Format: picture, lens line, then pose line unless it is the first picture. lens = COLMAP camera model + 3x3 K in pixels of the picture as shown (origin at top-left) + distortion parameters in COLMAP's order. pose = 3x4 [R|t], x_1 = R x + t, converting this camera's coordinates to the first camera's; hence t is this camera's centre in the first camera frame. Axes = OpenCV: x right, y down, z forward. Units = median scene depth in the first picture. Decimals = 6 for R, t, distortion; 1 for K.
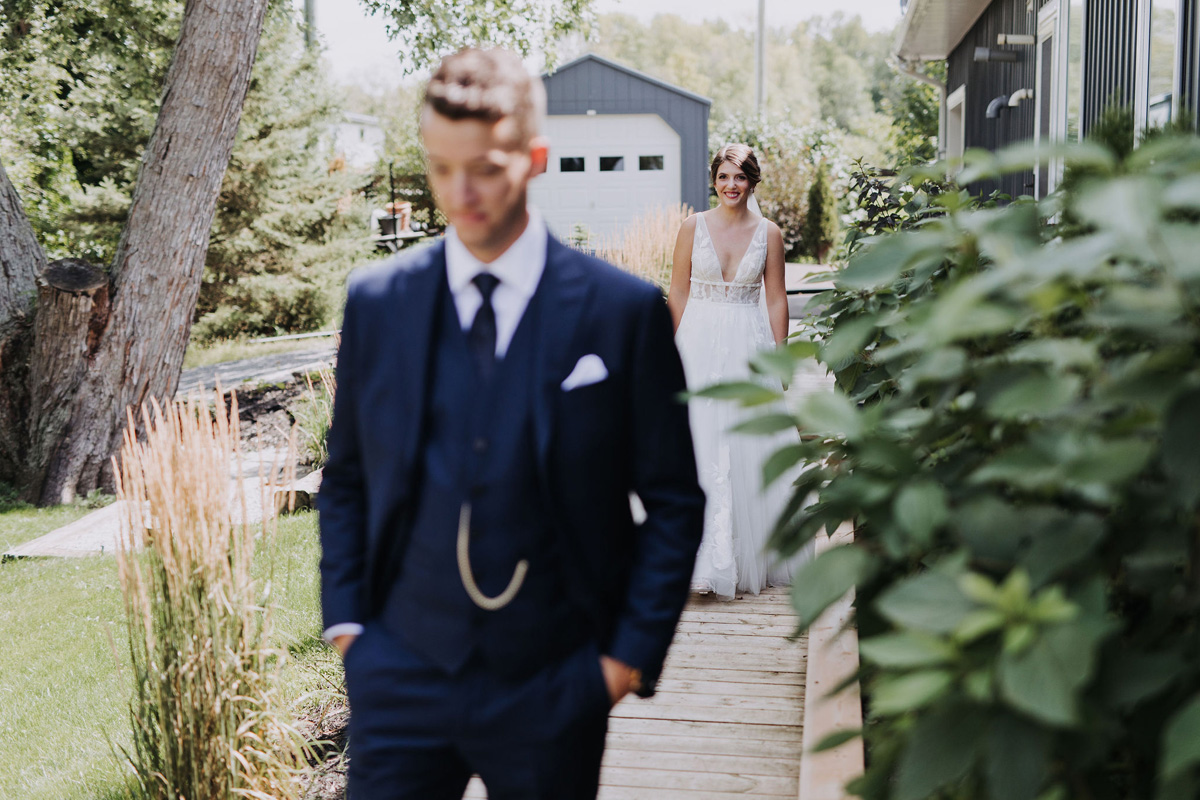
lens RADIAL K [[1702.9, 0, 599.6], [0, 1702.9, 374.4], [0, 0, 1]] dist [0.013801, 0.035818]
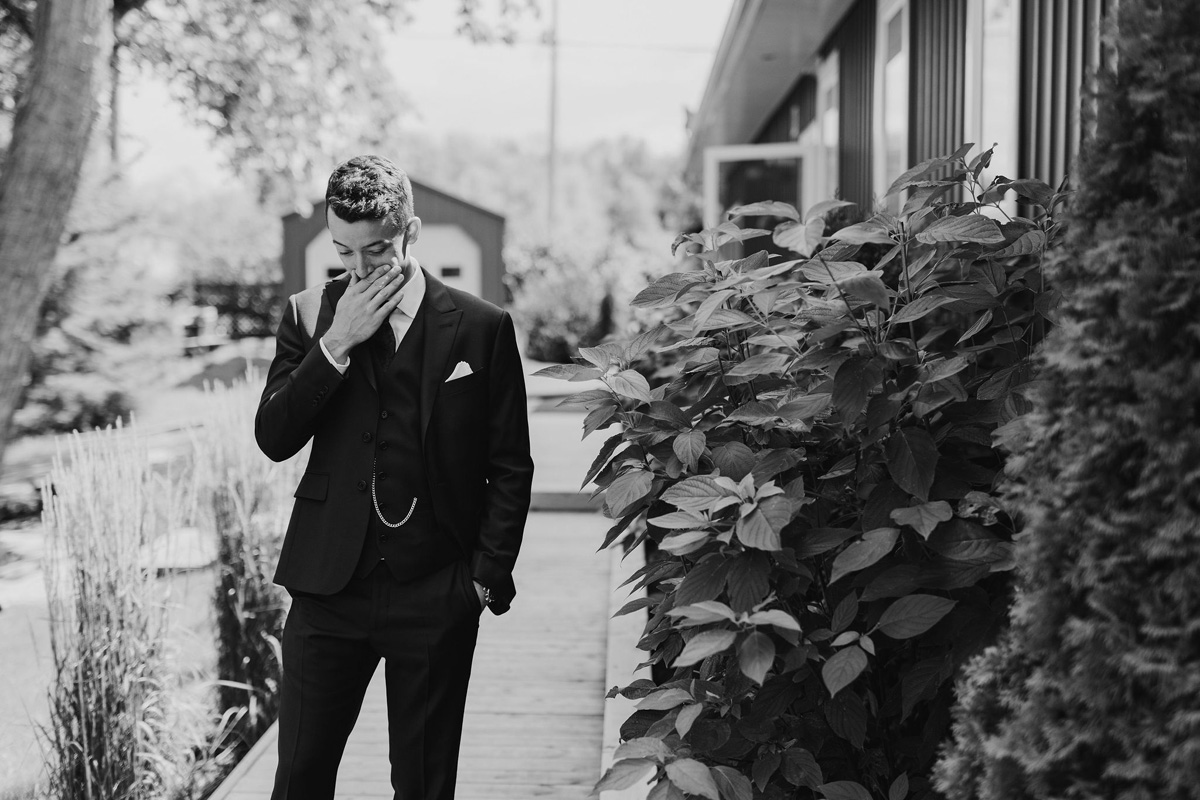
lens RADIAL K [[1746.5, 0, 600.0], [0, 1746.5, 400.0], [0, 0, 1]] dist [-0.004807, 0.010445]
pose [[0.992235, 0.002560, 0.124347, -0.040886], [0.004698, 0.998304, -0.058033, 0.059989], [-0.124285, 0.058167, 0.990540, -0.256546]]
